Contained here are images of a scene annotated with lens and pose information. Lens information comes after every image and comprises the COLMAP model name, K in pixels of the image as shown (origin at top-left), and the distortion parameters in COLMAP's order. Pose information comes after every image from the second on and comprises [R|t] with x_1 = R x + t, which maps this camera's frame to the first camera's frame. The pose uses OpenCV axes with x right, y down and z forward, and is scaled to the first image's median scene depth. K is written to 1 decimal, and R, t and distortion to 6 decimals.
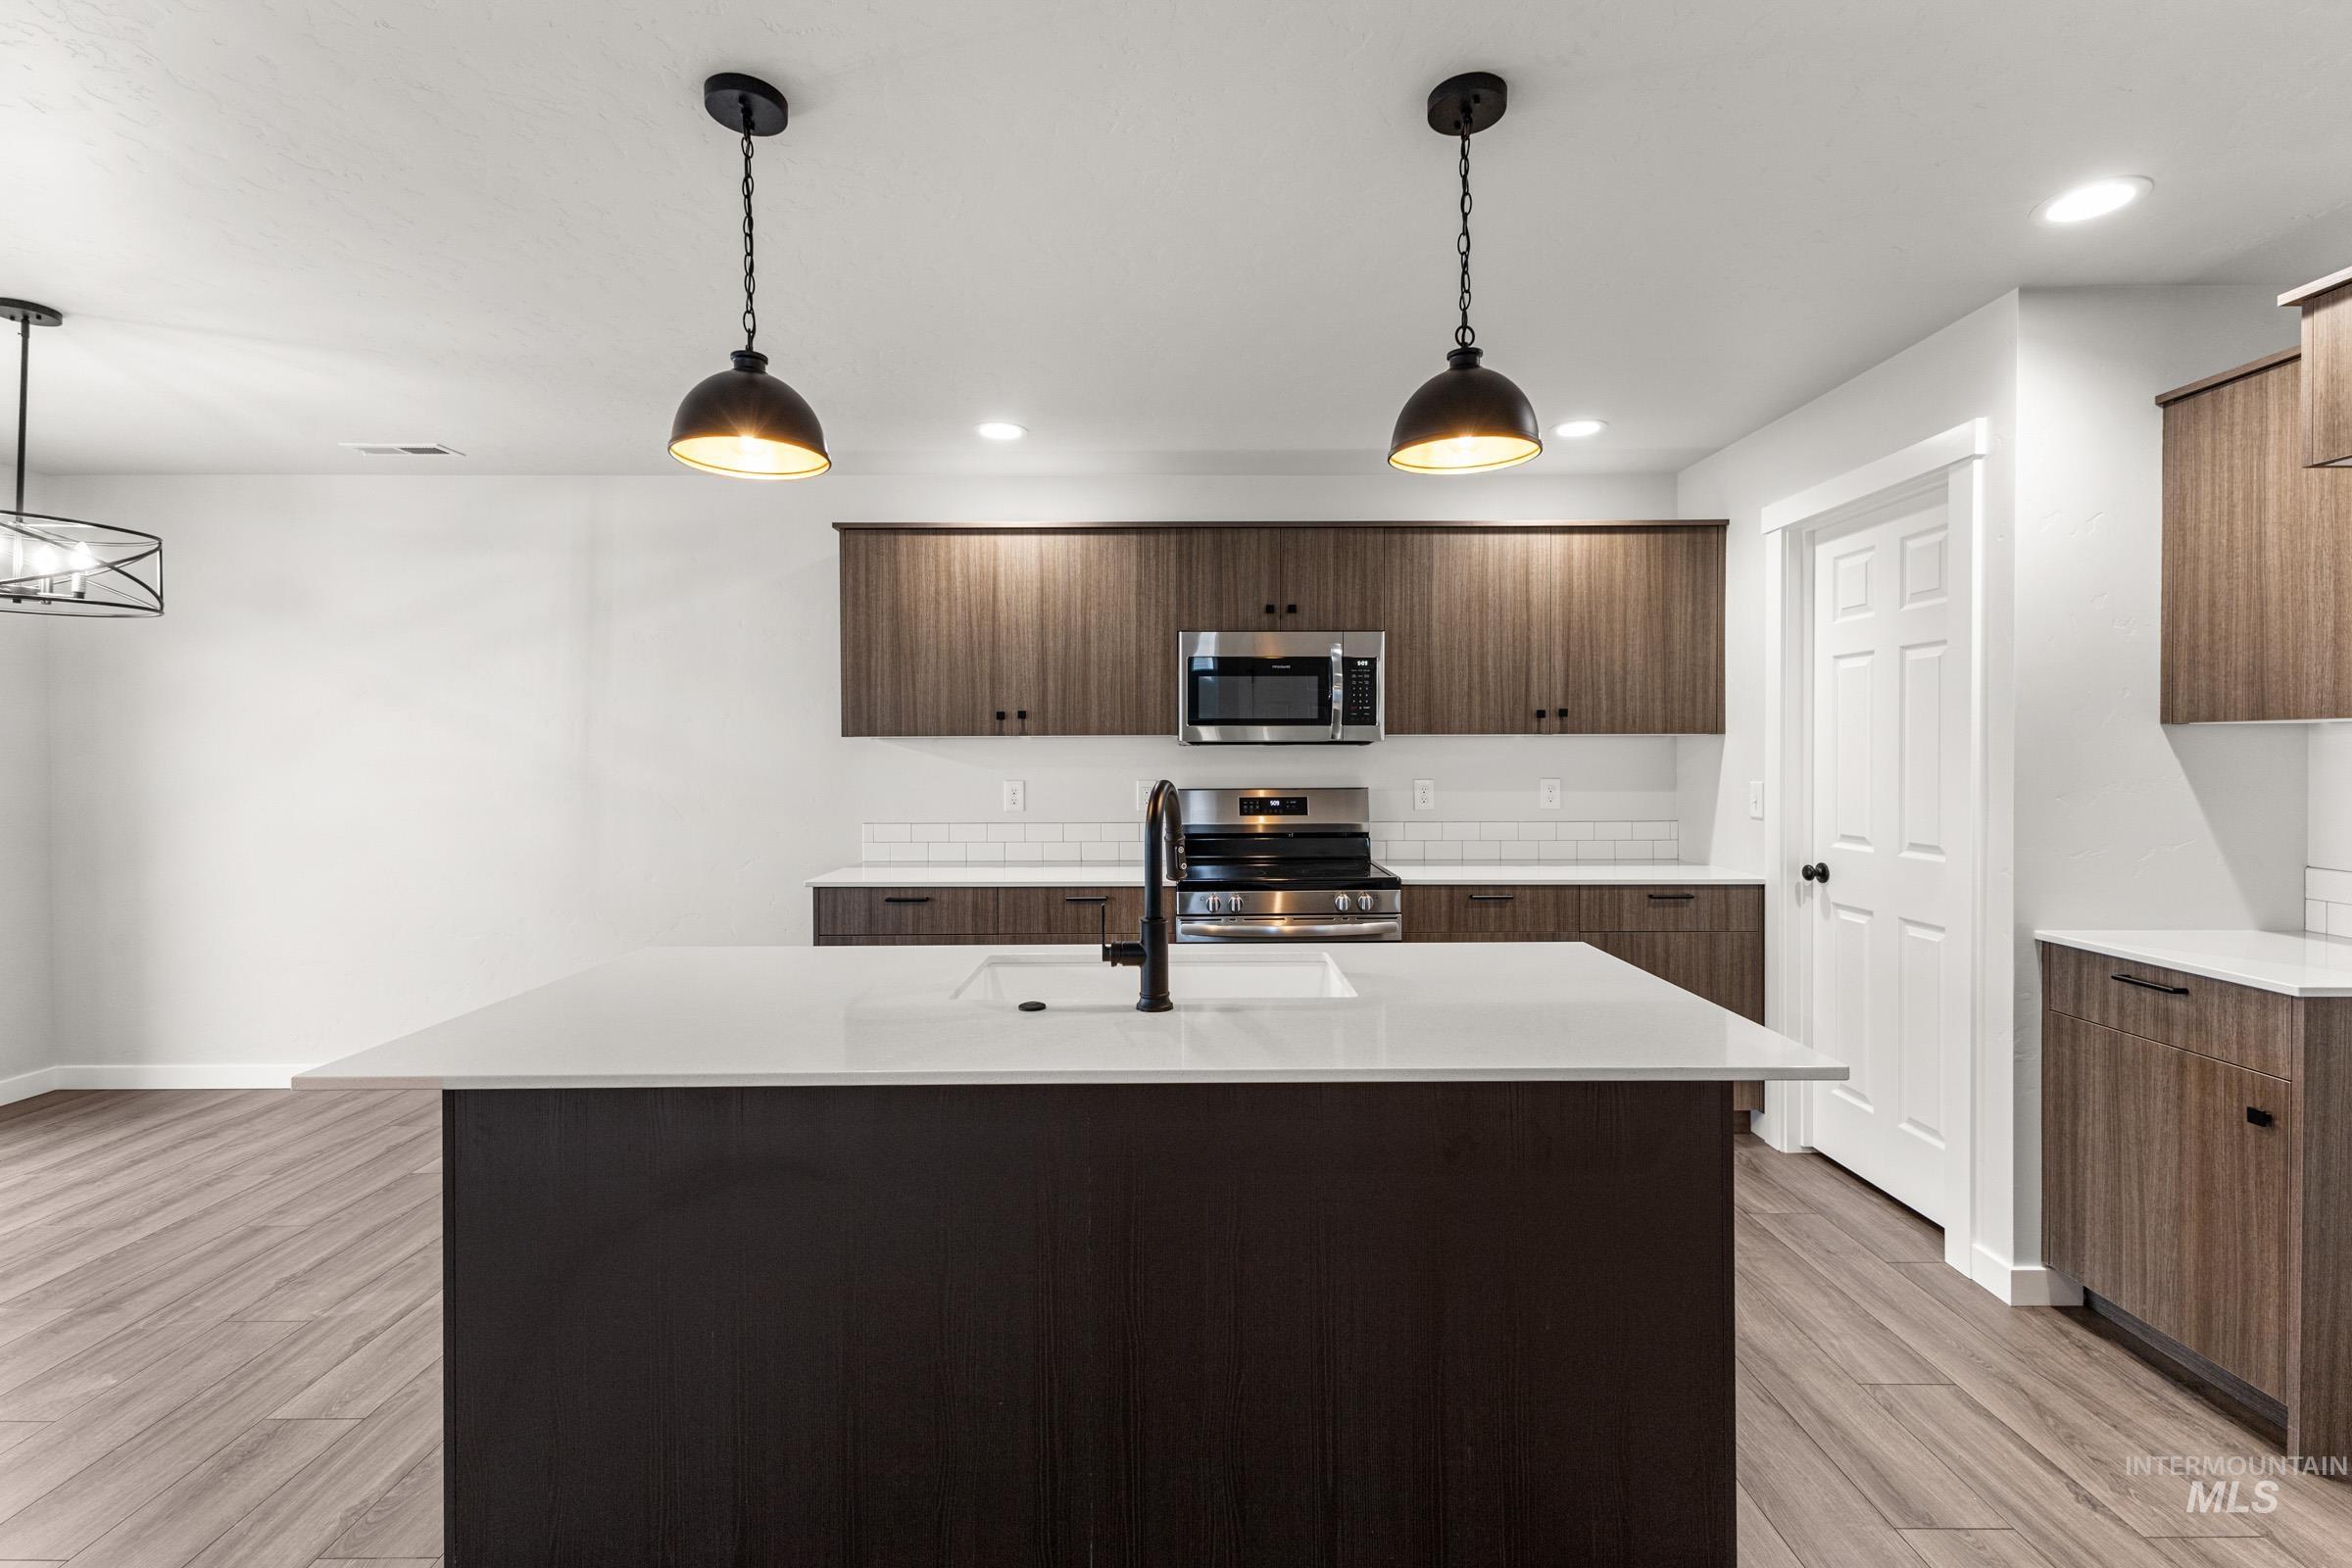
lens RADIAL K [[1019.1, 0, 1180.1], [0, 1019.1, 772.3], [0, 0, 1]] dist [0.001215, -0.000684]
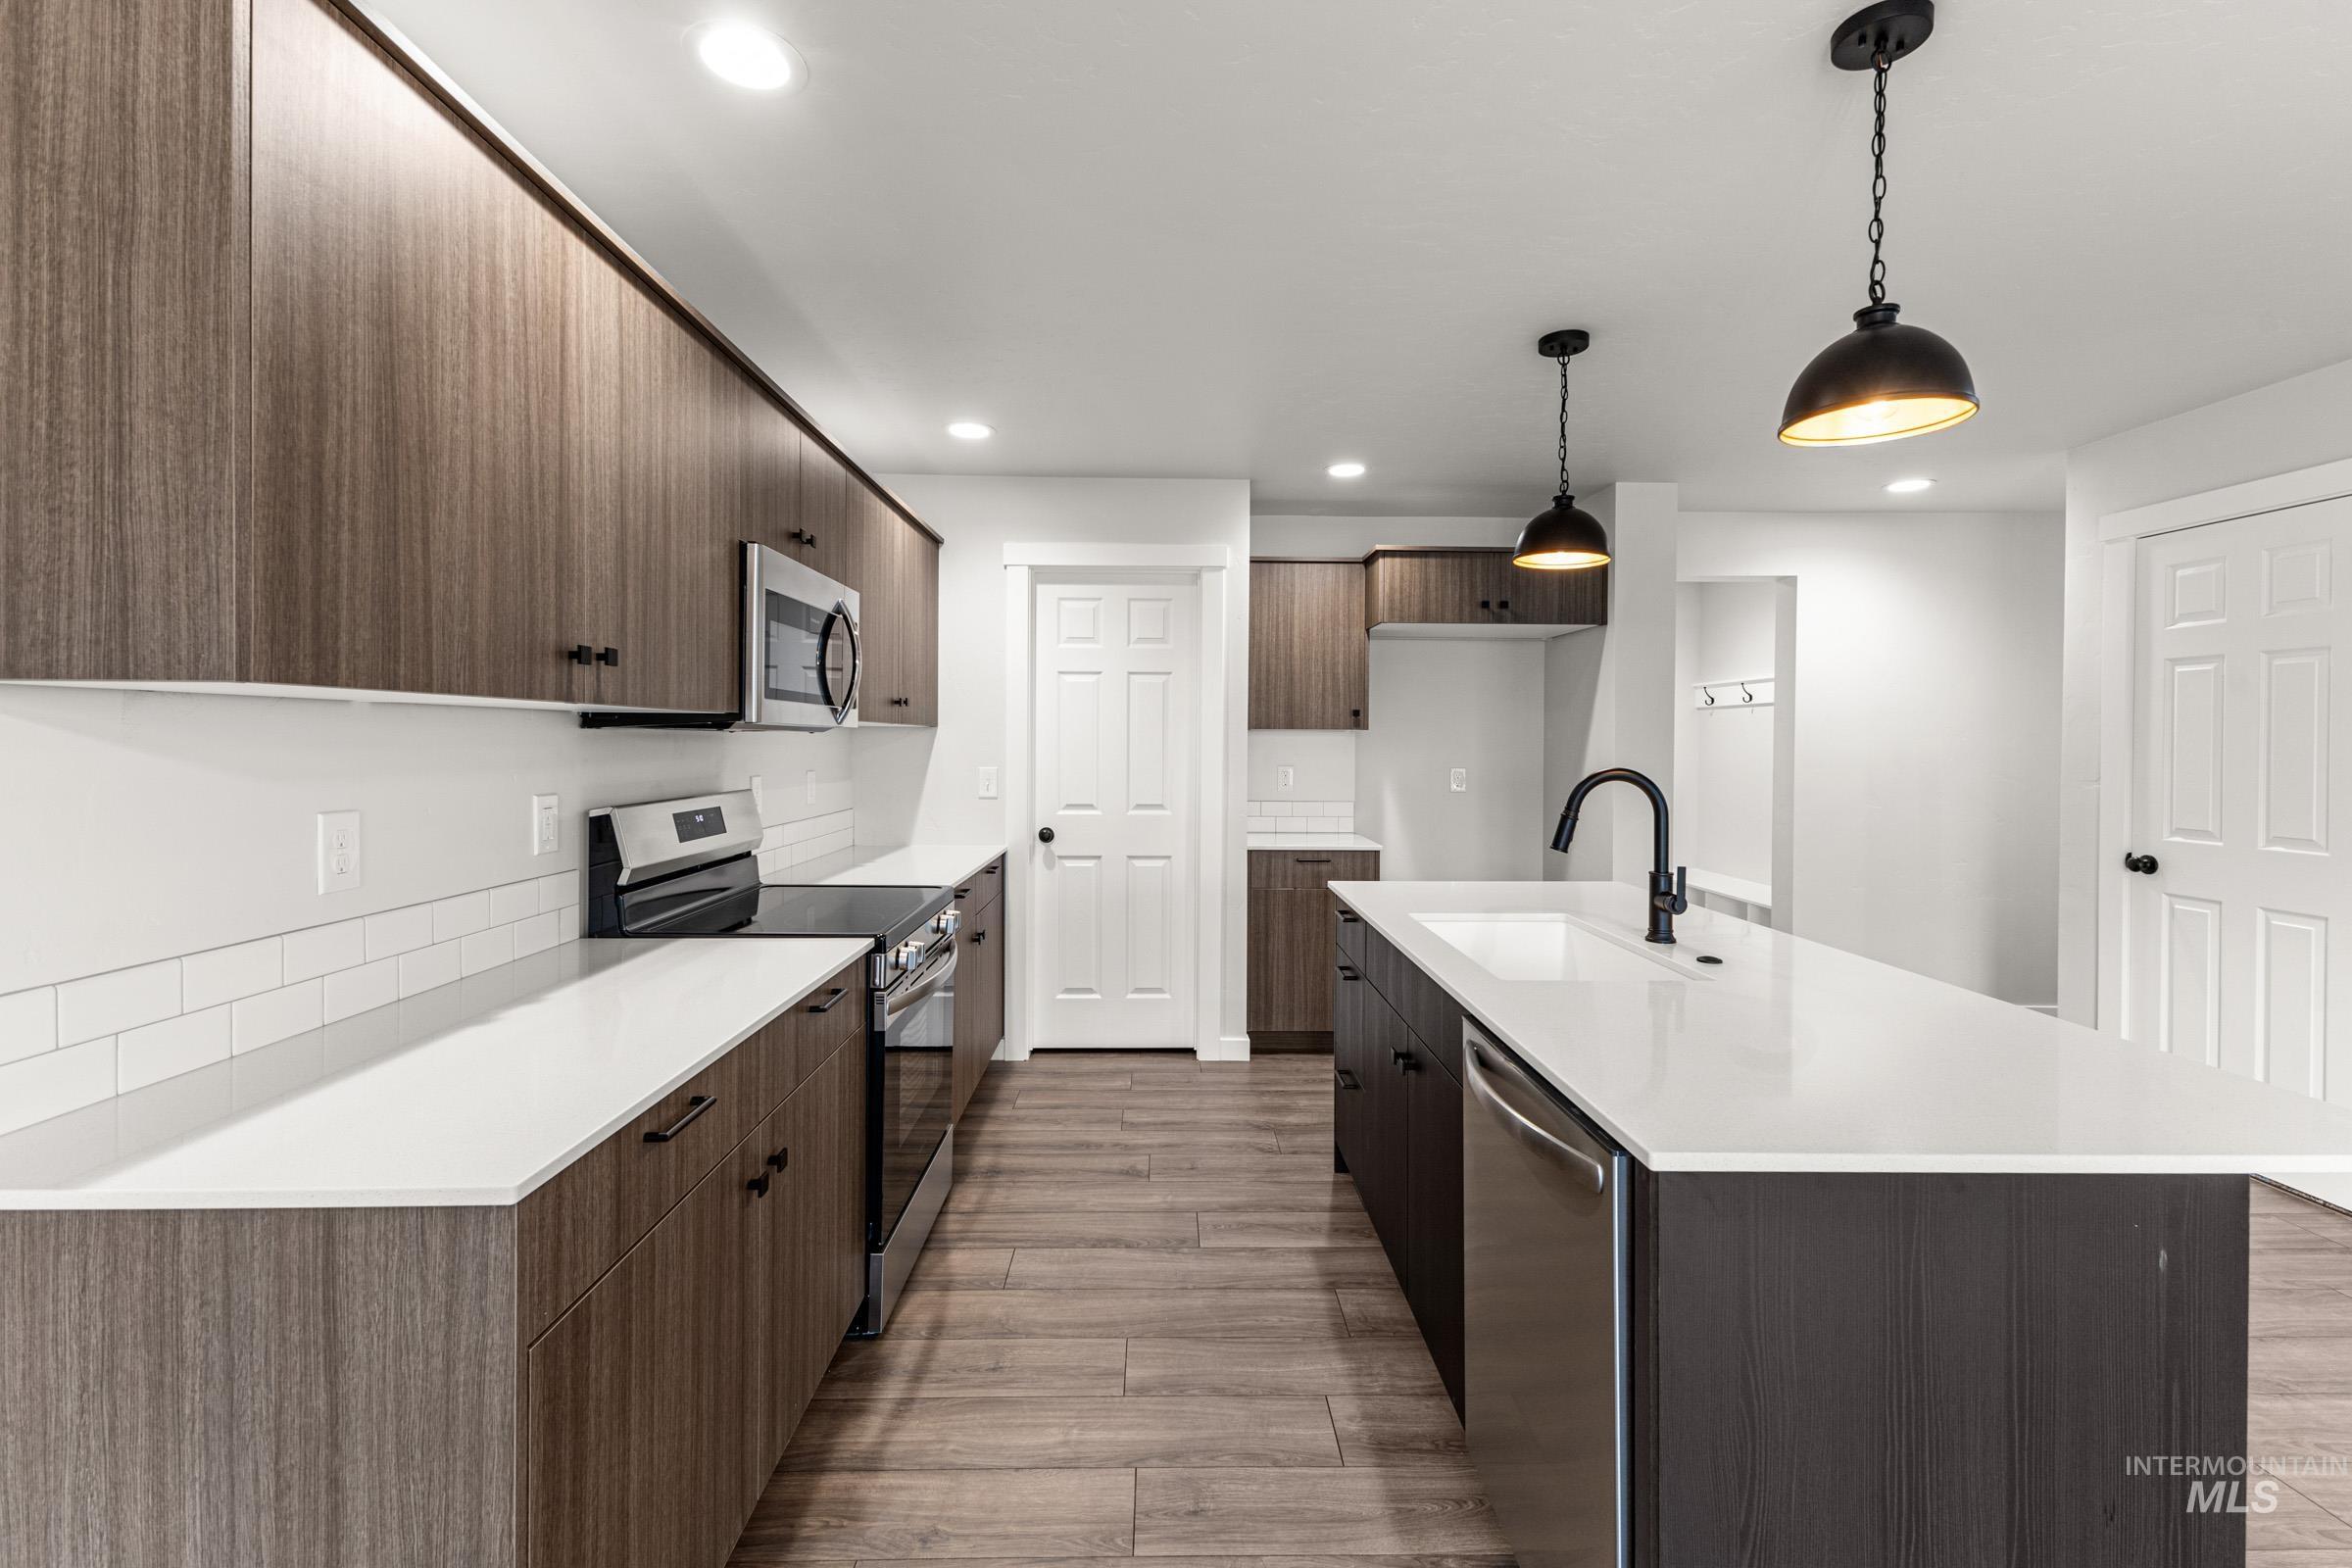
lens RADIAL K [[1019.1, 0, 1178.4], [0, 1019.1, 743.9], [0, 0, 1]] dist [0.001215, -0.000684]
pose [[-0.018531, 0.000069, 0.999828, -0.608433], [0.014358, 0.999897, 0.000197, -0.014568], [-0.999725, 0.014359, -0.018530, 0.755672]]
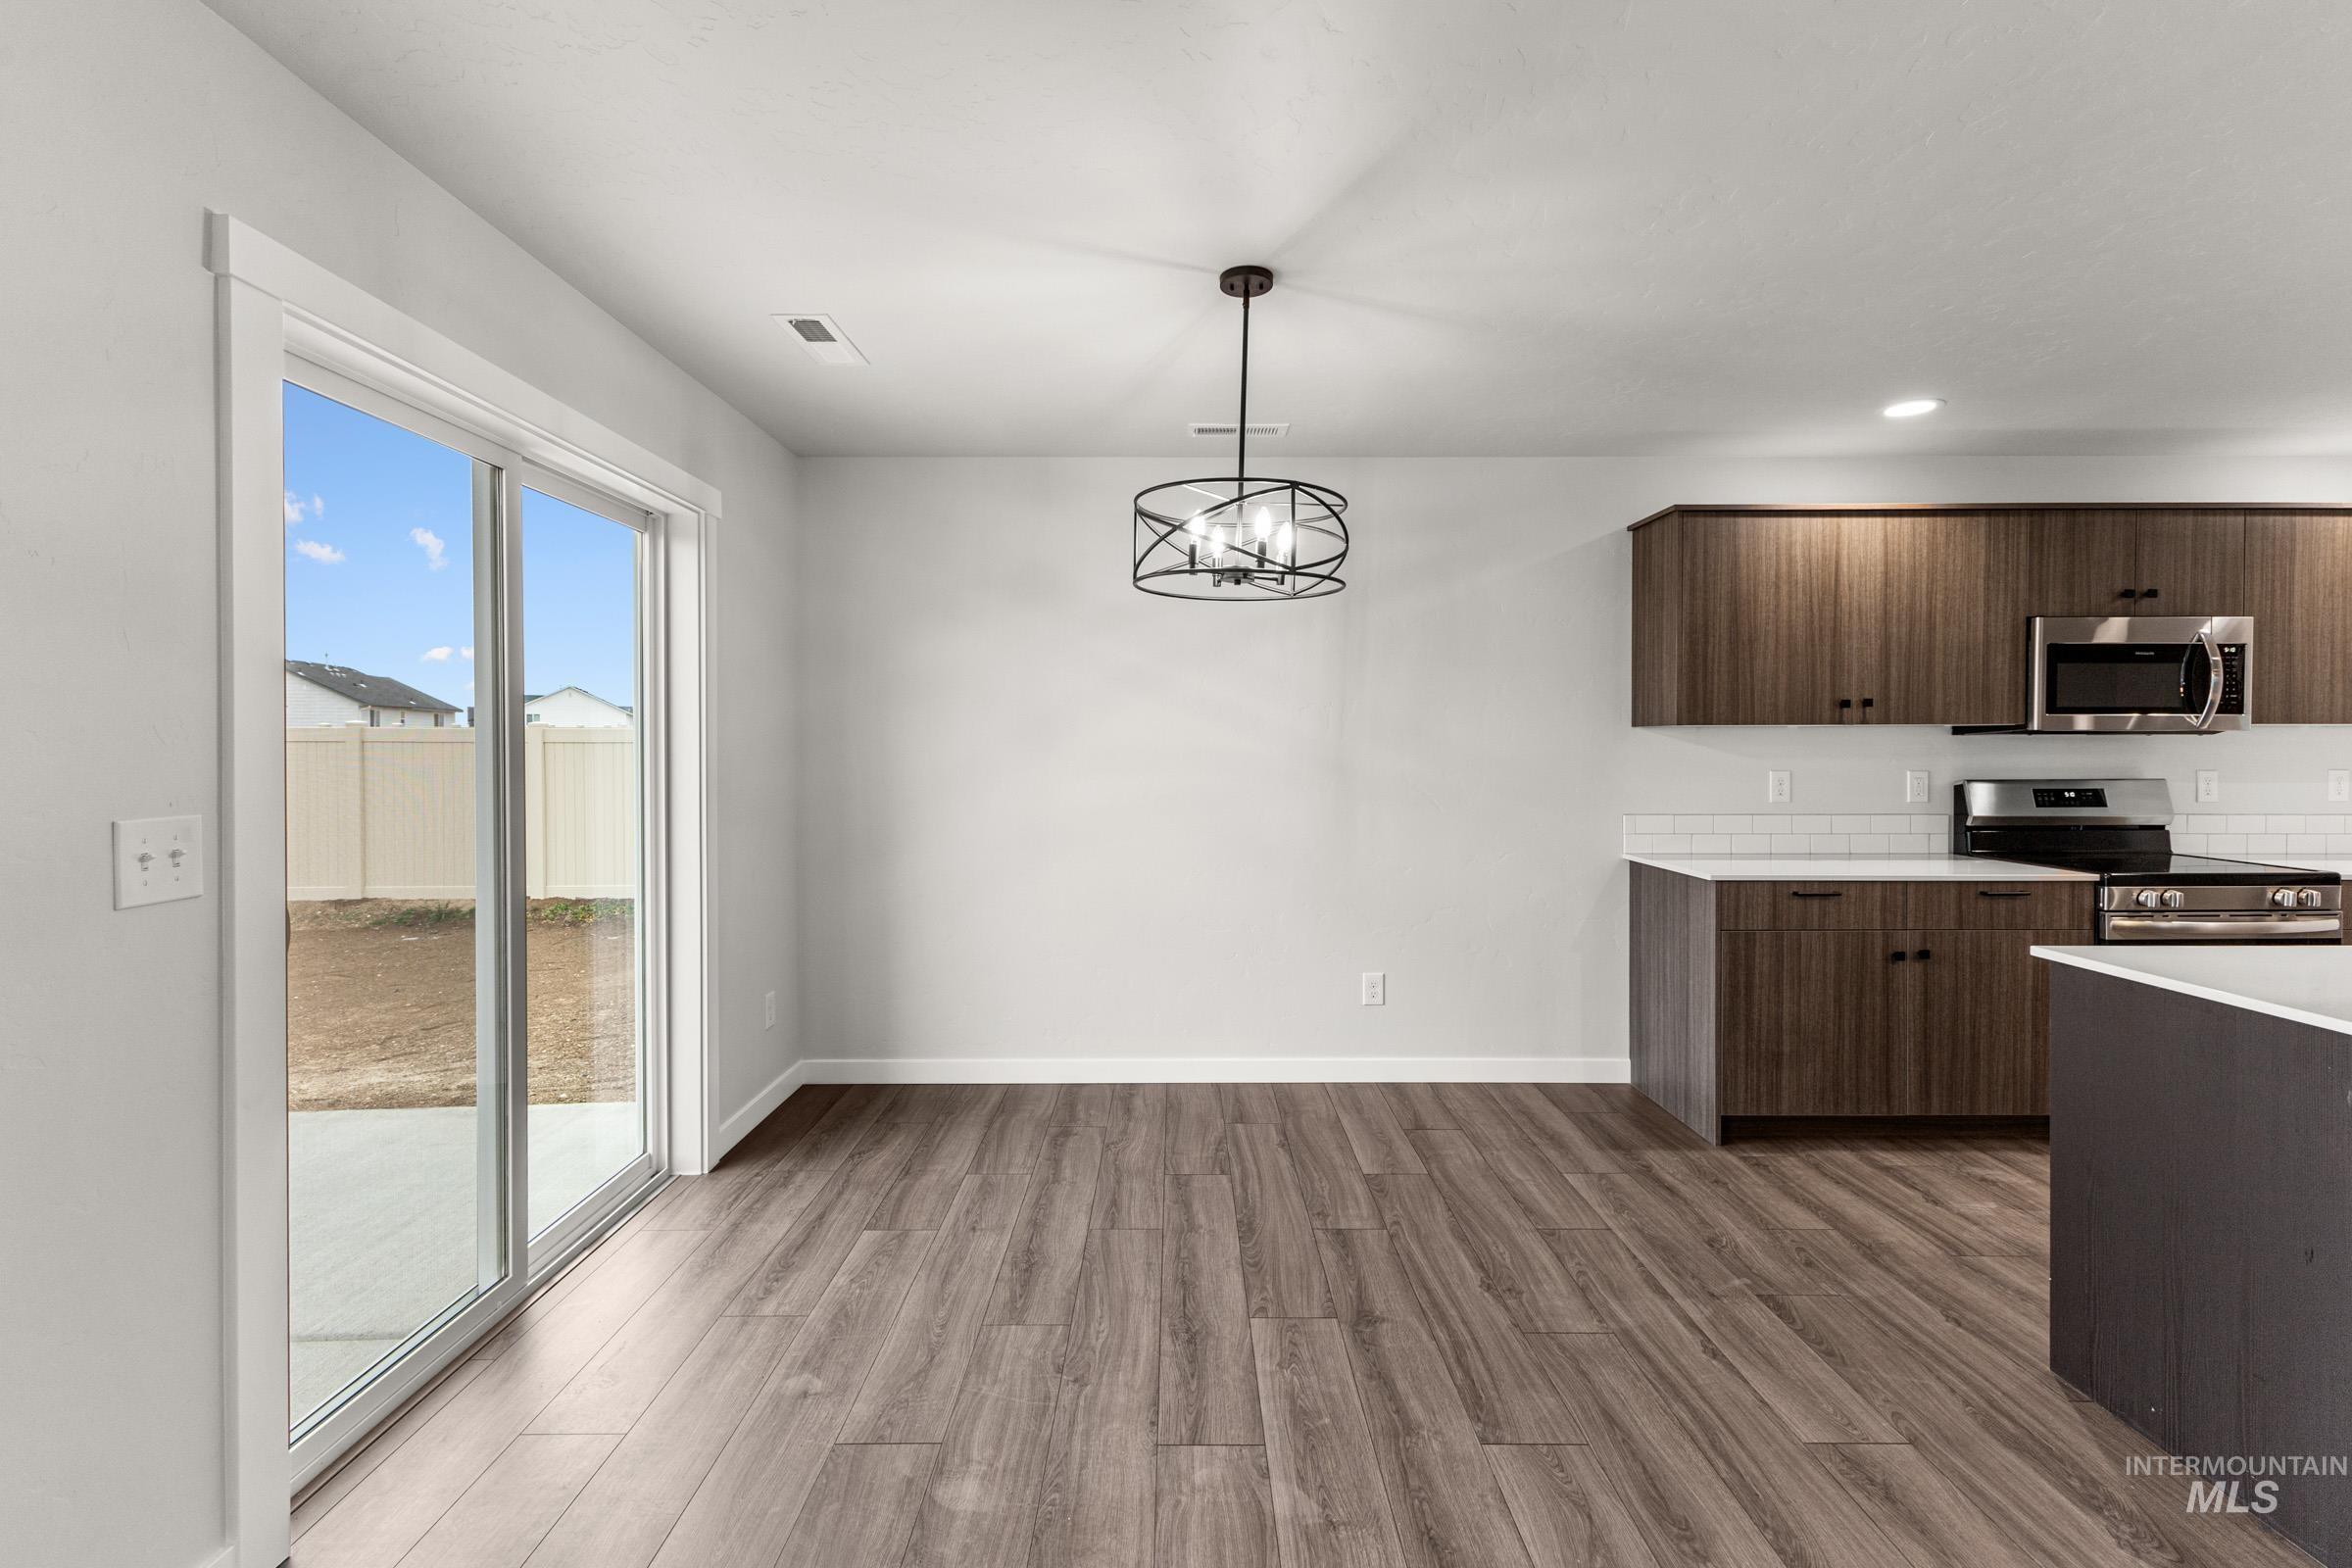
lens RADIAL K [[1019.1, 0, 1167.1], [0, 1019.1, 762.7], [0, 0, 1]] dist [0.001215, -0.000684]
pose [[0.999925, 0.002180, -0.012055, -0.806311], [-0.002180, 0.999998, 0.000001, 0.001770], [0.012055, 0.000025, 0.999927, 0.023988]]
